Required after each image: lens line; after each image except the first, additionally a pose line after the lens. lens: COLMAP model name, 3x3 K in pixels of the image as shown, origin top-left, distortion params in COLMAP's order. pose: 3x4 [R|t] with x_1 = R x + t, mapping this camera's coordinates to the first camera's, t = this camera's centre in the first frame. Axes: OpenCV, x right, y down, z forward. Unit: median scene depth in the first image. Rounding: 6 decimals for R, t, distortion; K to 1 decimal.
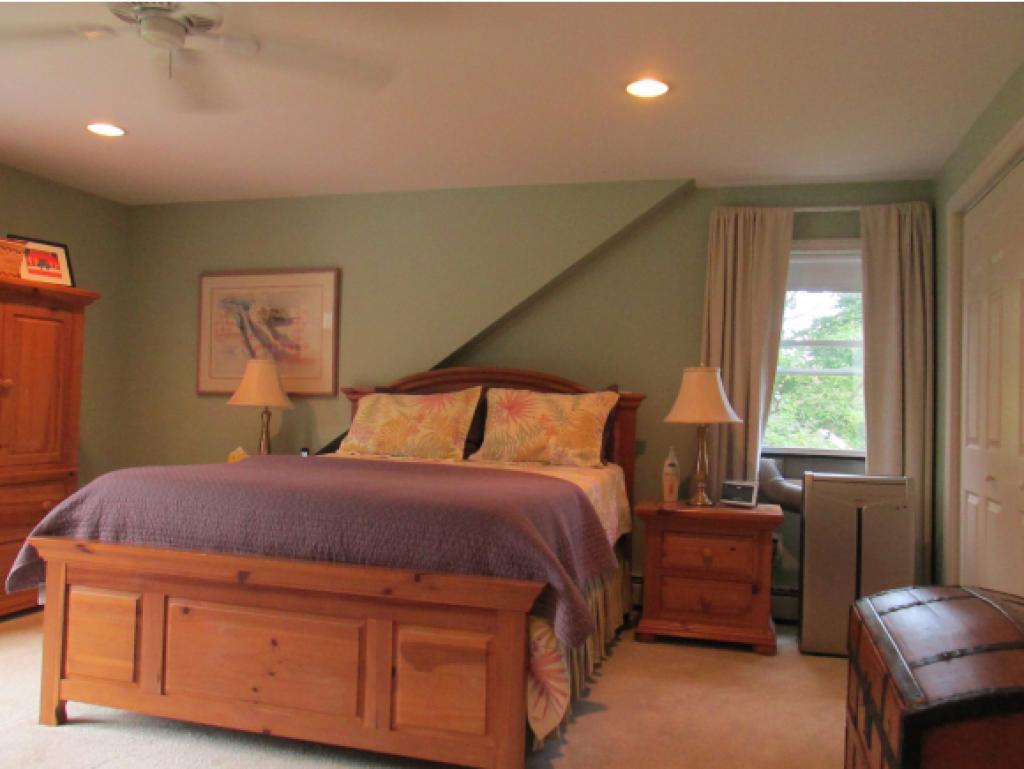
lens RADIAL K [[863.5, 0, 513.6], [0, 863.5, 380.0], [0, 0, 1]] dist [-0.016140, -0.005976]
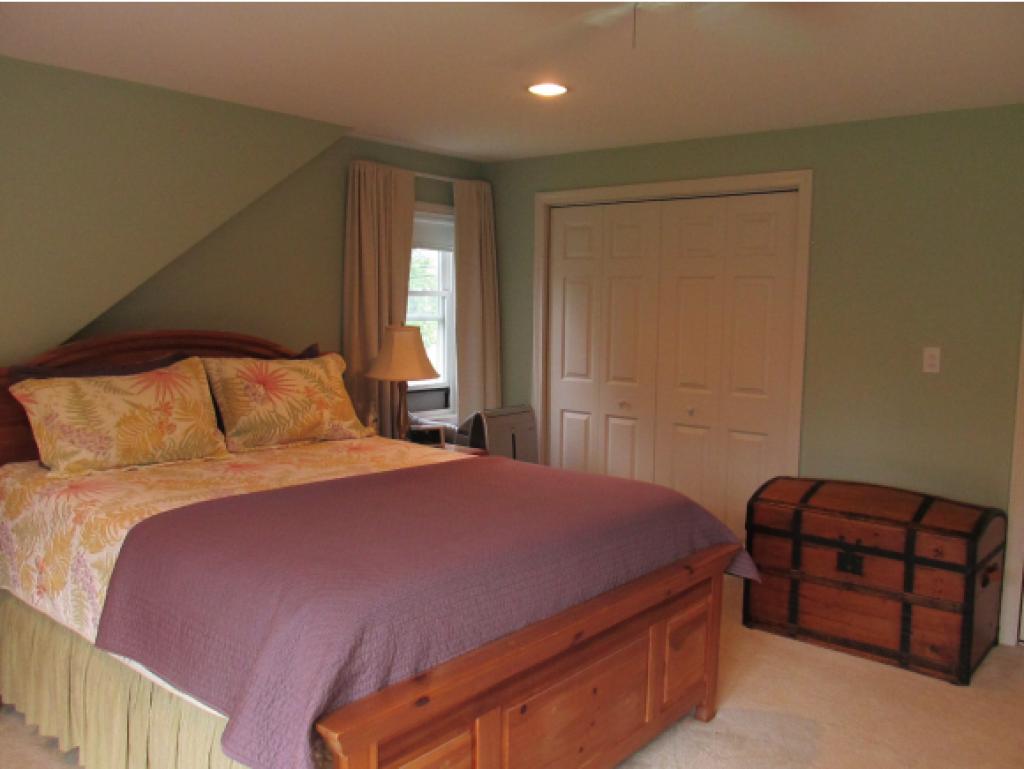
lens RADIAL K [[863.5, 0, 513.0], [0, 863.5, 387.1], [0, 0, 1]] dist [-0.016140, -0.005976]
pose [[0.390124, -0.117183, 0.913275, -0.688646], [-0.035532, 0.989214, 0.142105, -0.092824], [-0.920077, -0.087890, 0.381752, 0.459261]]
